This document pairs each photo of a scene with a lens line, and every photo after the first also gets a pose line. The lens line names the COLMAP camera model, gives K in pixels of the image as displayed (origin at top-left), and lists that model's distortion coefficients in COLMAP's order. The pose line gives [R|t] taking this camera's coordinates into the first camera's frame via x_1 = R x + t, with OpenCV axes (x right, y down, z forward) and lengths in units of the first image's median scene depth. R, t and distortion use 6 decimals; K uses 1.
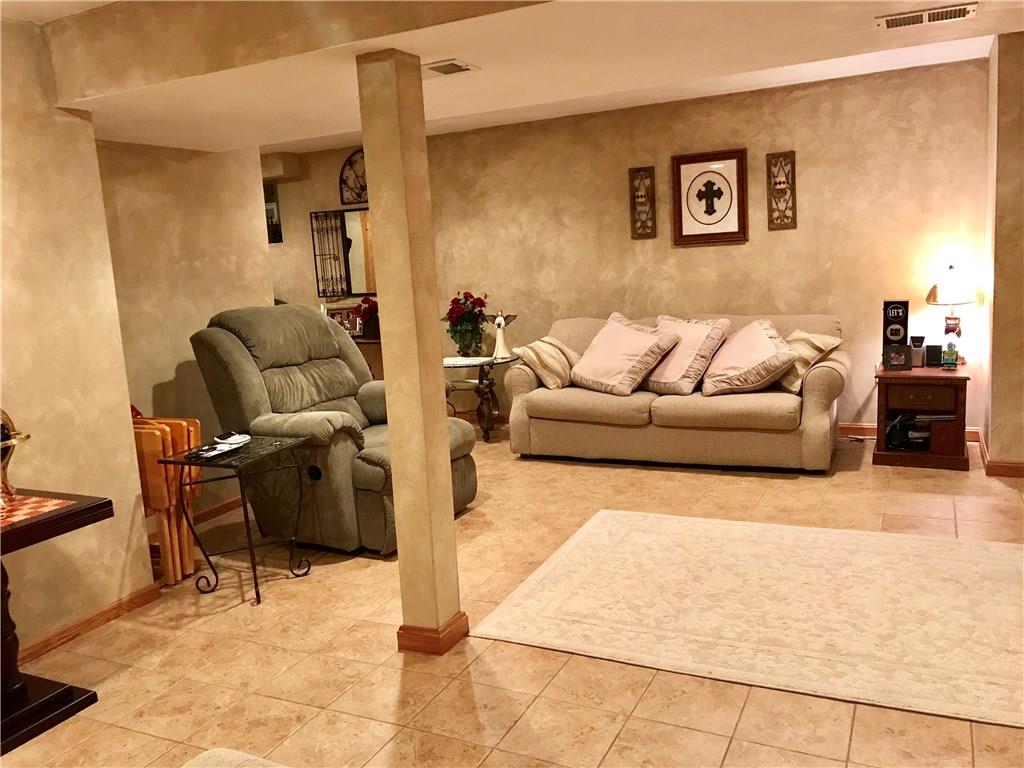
lens RADIAL K [[845.4, 0, 507.6], [0, 845.4, 369.7], [0, 0, 1]] dist [0.031374, 0.000964]
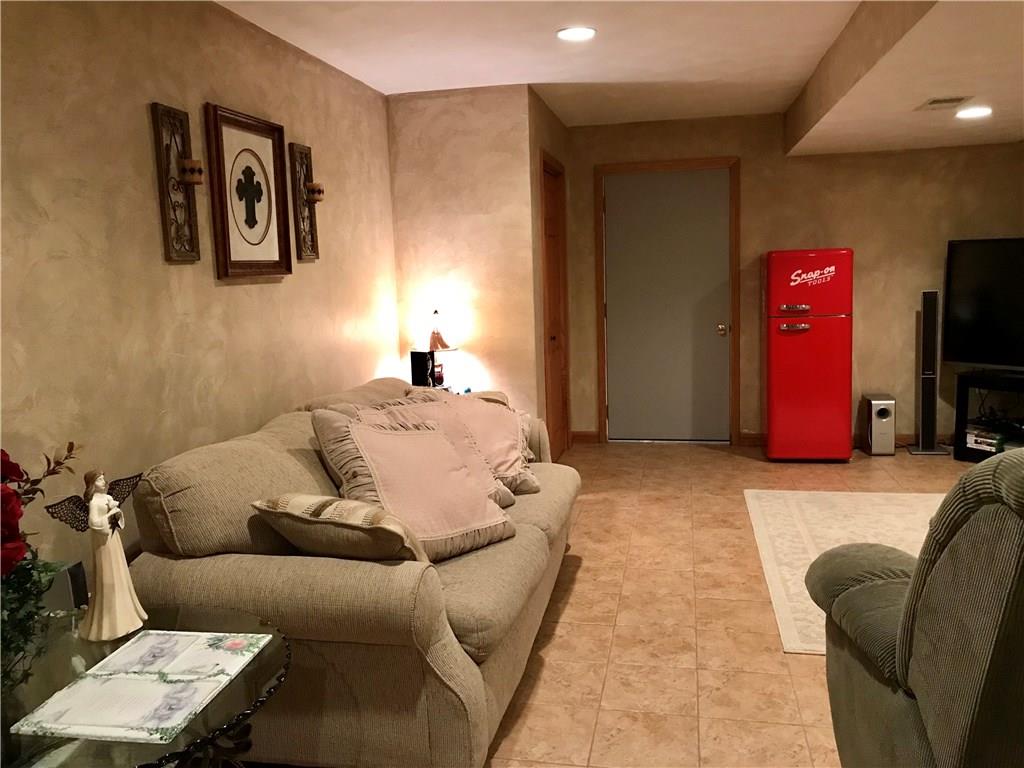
lens RADIAL K [[845.4, 0, 507.6], [0, 845.4, 369.7], [0, 0, 1]] dist [0.031374, 0.000964]
pose [[-0.261186, -0.049525, 0.964017, -0.344990], [0.179281, 0.978818, 0.098859, -0.115342], [-0.948494, 0.198651, -0.246775, 0.989173]]
